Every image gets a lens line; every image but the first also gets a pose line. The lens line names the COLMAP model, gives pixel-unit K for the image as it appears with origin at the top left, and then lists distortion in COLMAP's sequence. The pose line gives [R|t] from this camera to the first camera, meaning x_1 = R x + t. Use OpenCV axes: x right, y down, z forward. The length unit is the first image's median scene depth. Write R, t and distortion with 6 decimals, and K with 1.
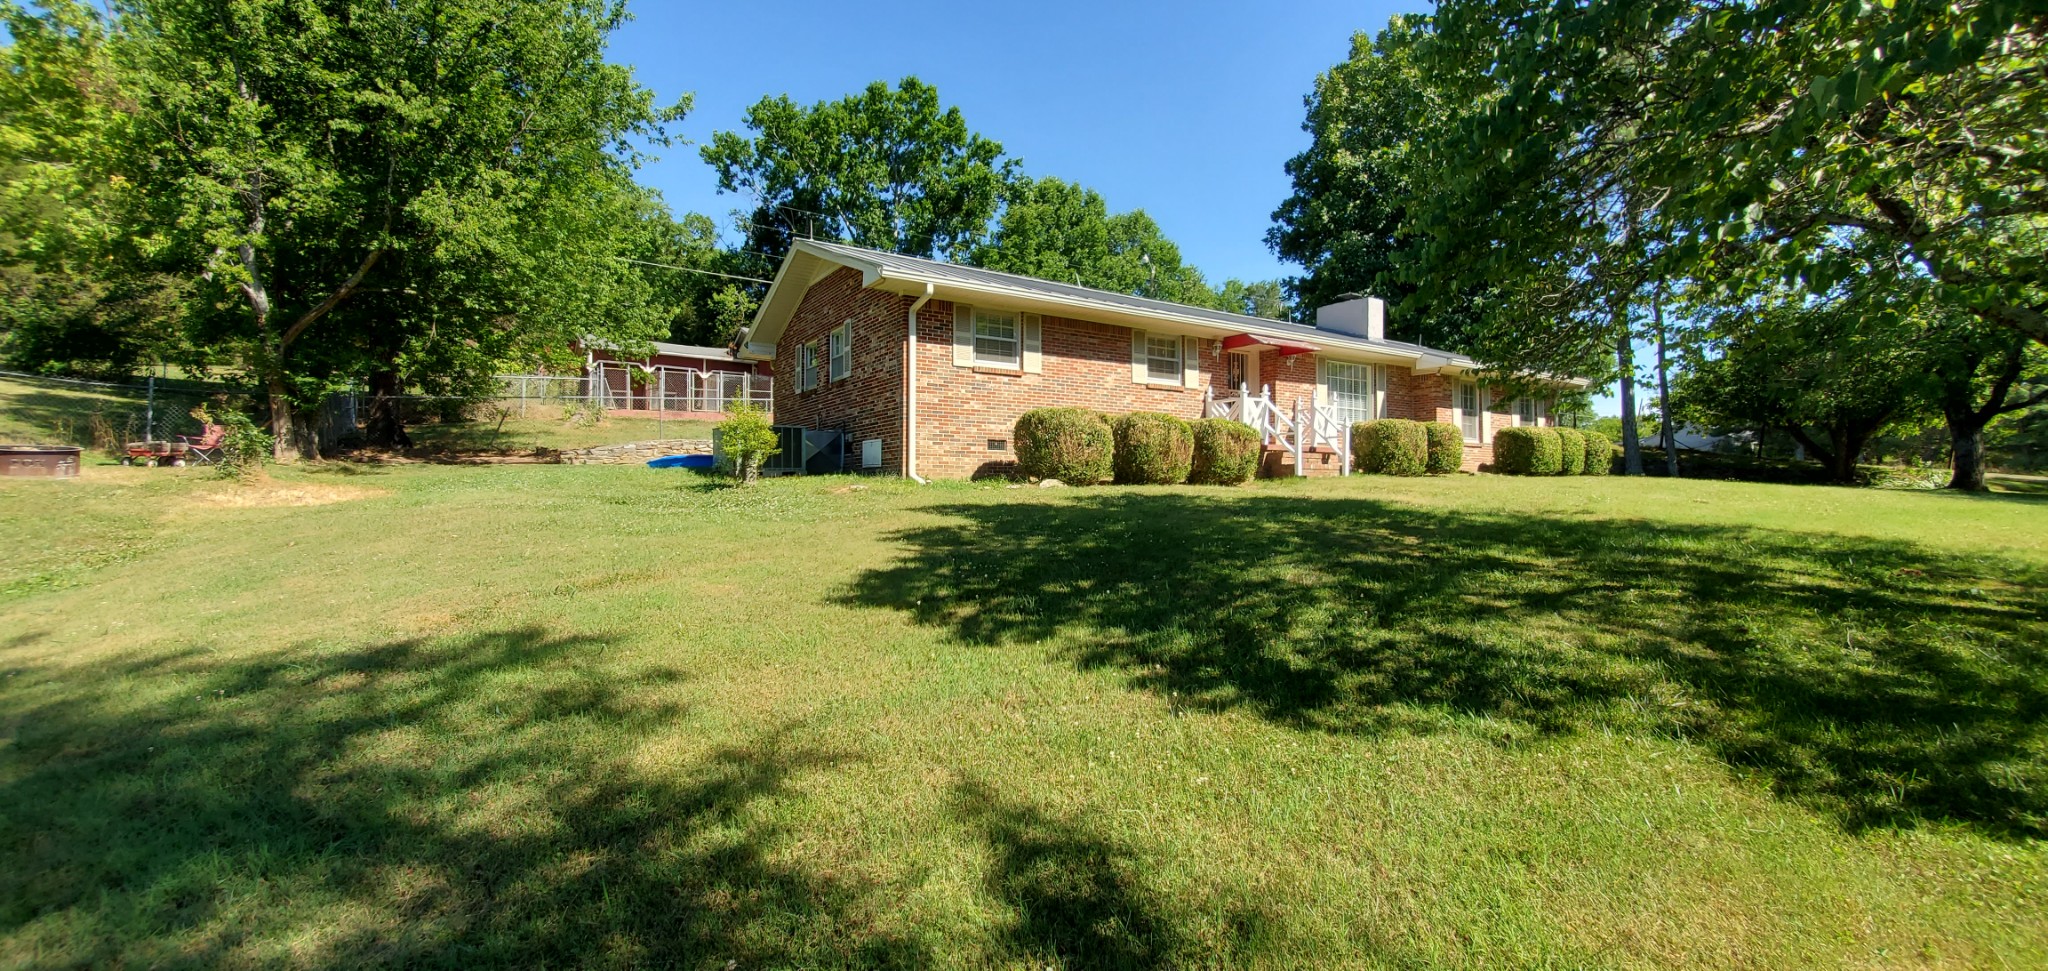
lens RADIAL K [[813.5, 0, 1029.2], [0, 813.5, 477.5], [0, 0, 1]] dist [0.002214, -0.001005]
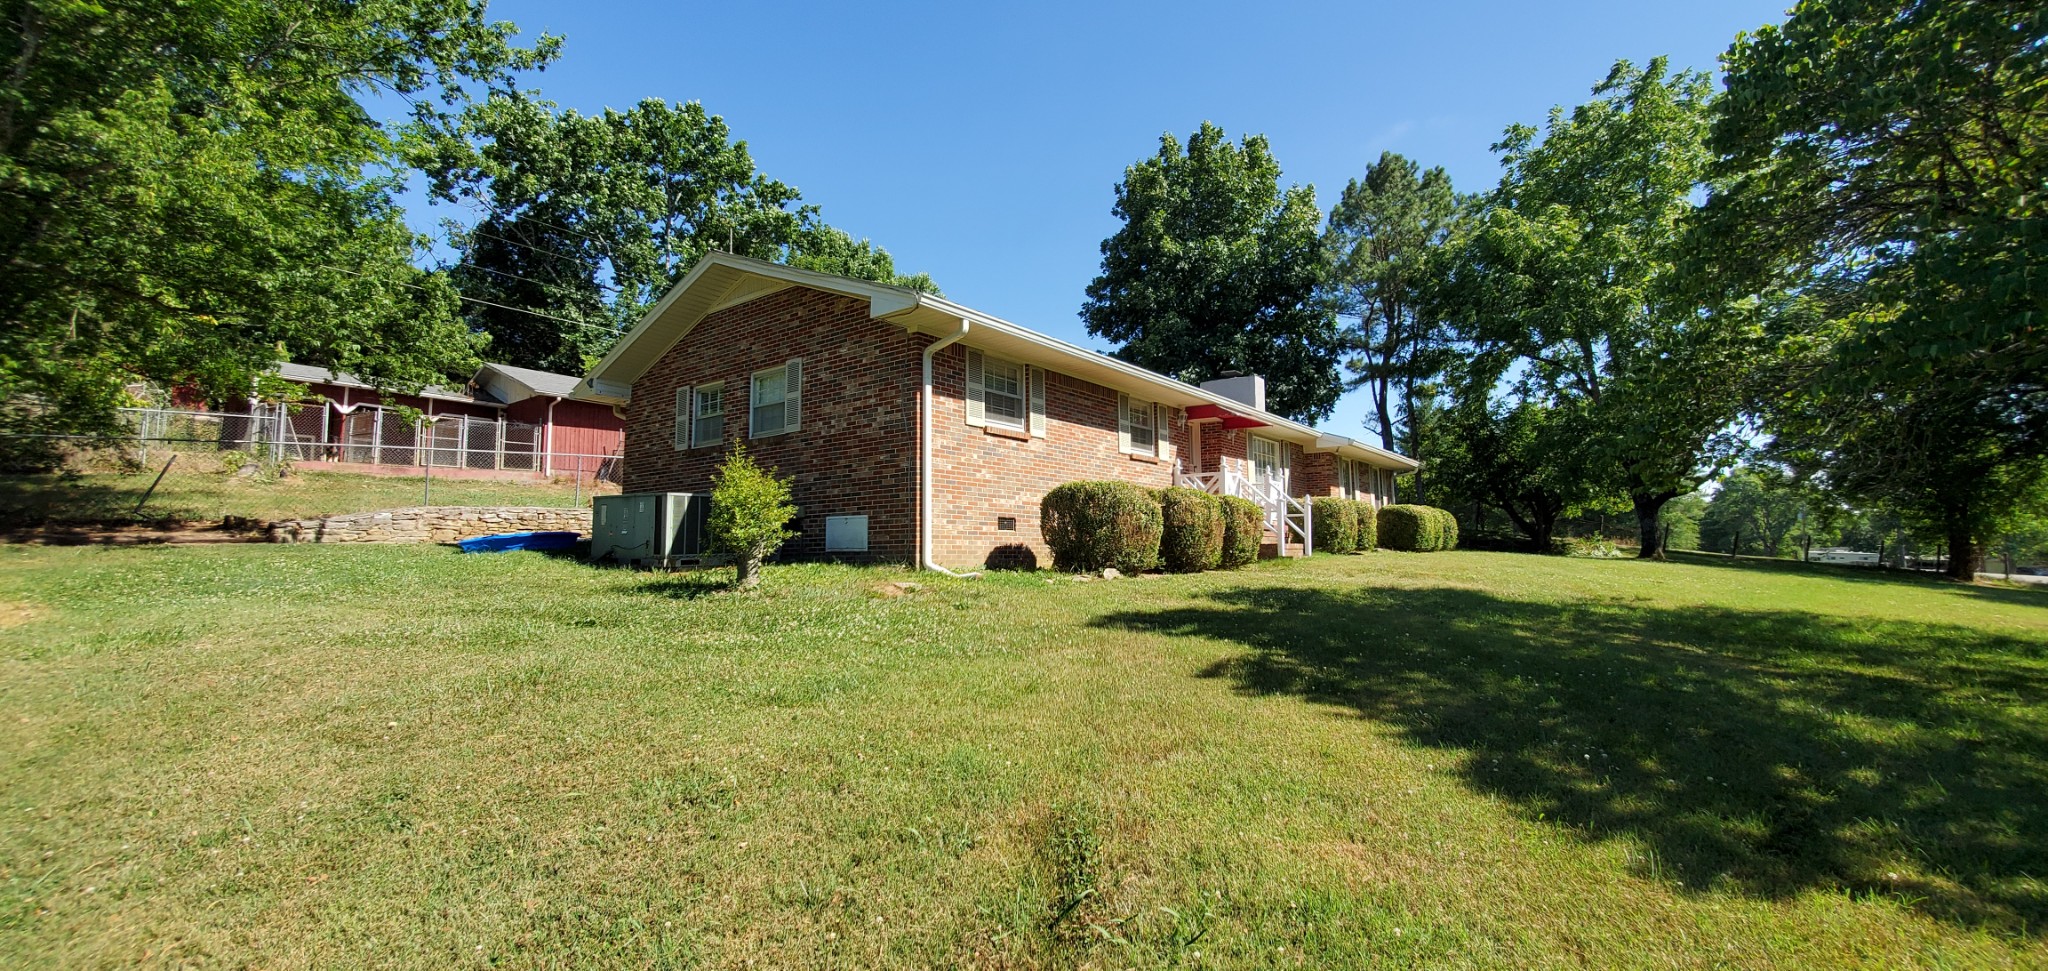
lens RADIAL K [[813.5, 0, 1029.2], [0, 813.5, 477.5], [0, 0, 1]] dist [0.002214, -0.001005]
pose [[0.944702, 0.024498, 0.327014, -0.240279], [0.001427, 0.996889, -0.078803, -0.018650], [-0.327927, 0.074912, 0.941728, 0.189147]]
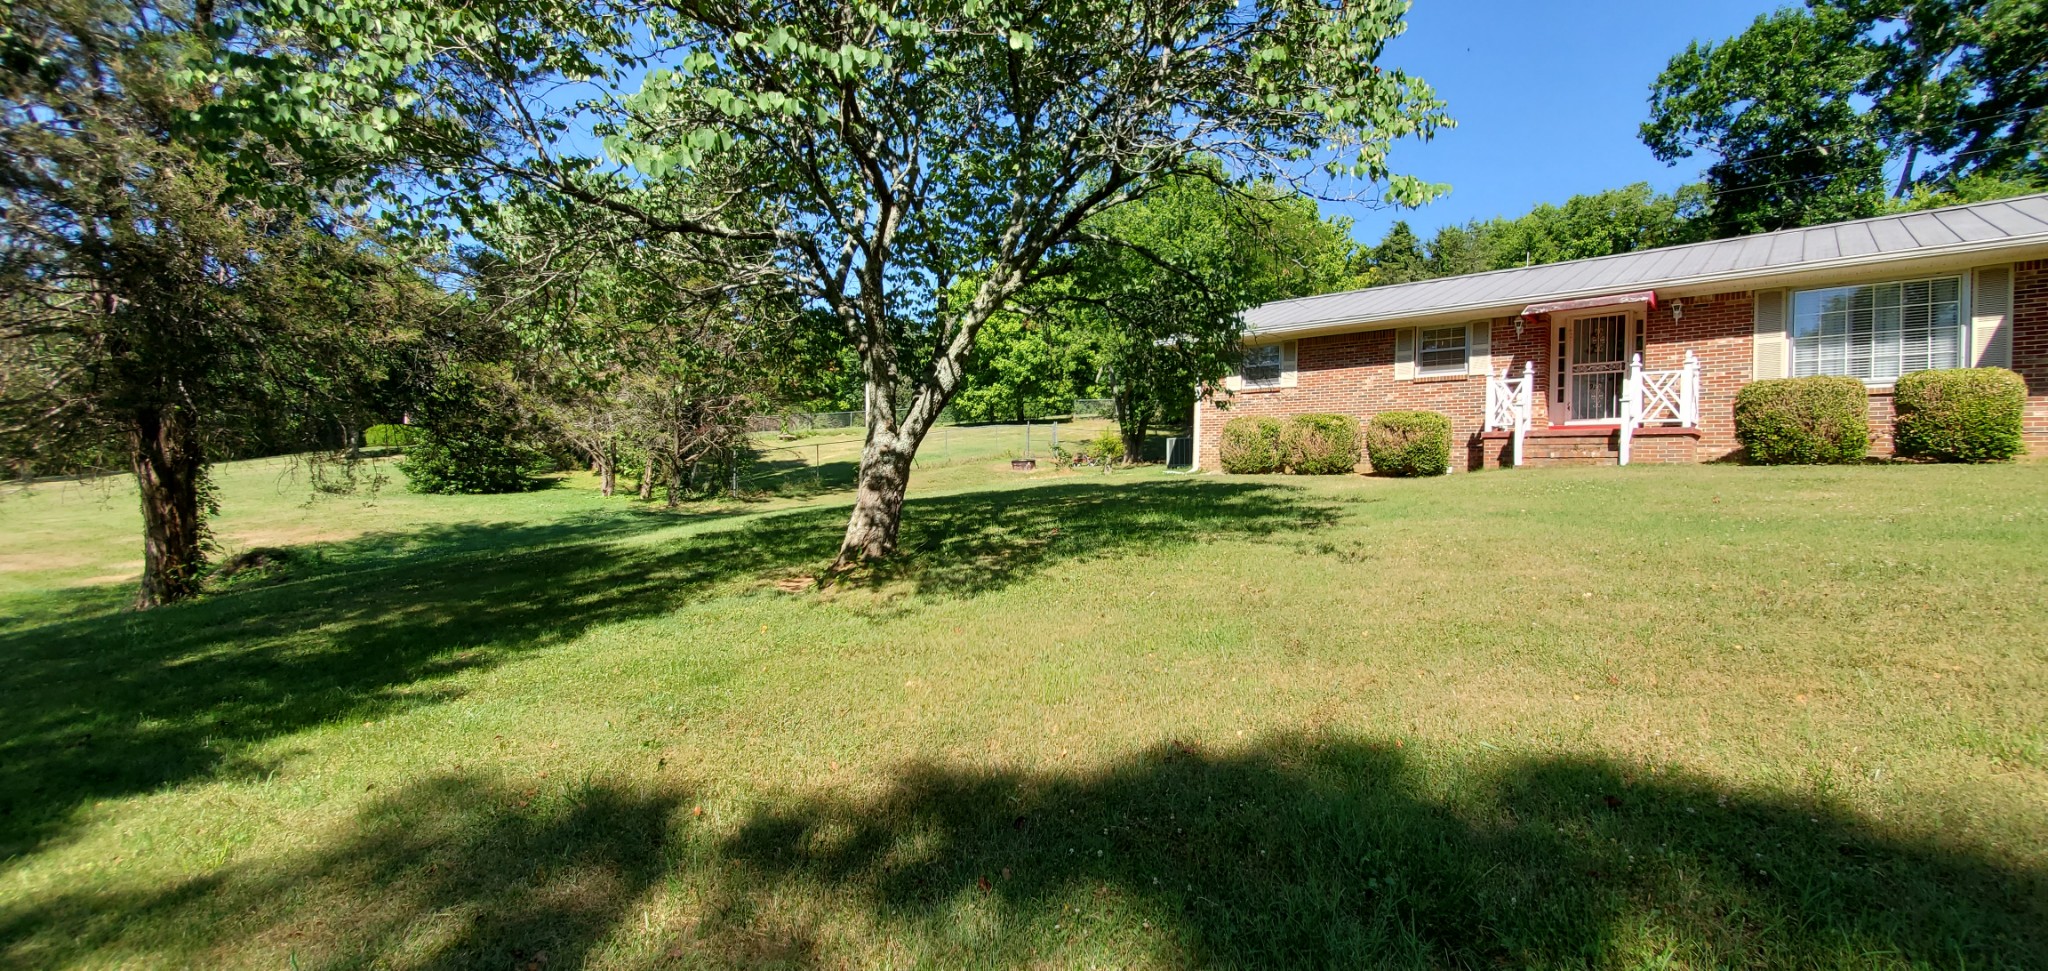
lens RADIAL K [[812.3, 0, 1042.9], [0, 812.3, 475.1], [0, 0, 1]] dist [0.009563, -0.000513]
pose [[0.270214, -0.001006, -0.962800, 0.976266], [-0.005002, 0.999984, -0.002449, 0.012164], [0.962787, 0.005477, 0.270205, 0.248078]]
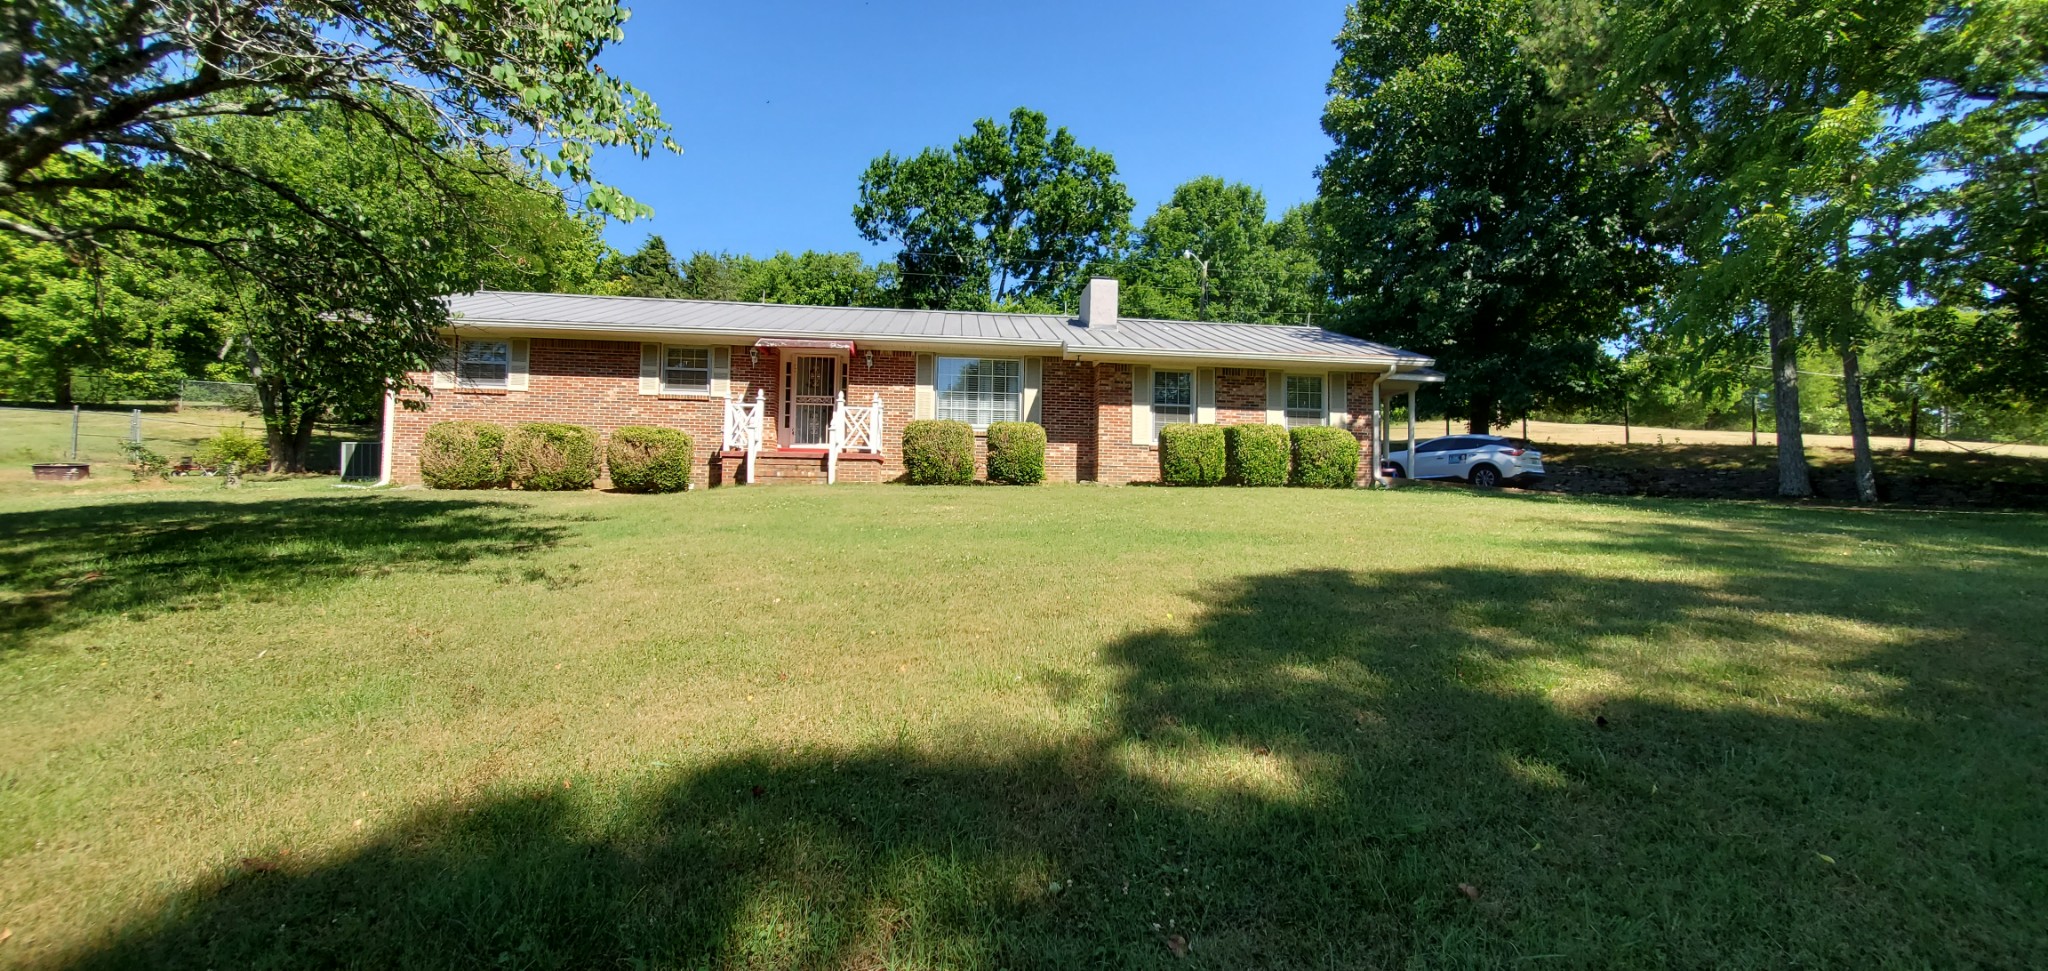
lens RADIAL K [[813.5, 0, 1029.2], [0, 813.5, 477.5], [0, 0, 1]] dist [0.002214, -0.001005]
pose [[0.897281, -0.004206, -0.441440, 0.984050], [-0.006893, 0.999699, -0.023535, 0.010733], [0.441406, 0.024160, 0.896982, 0.264950]]
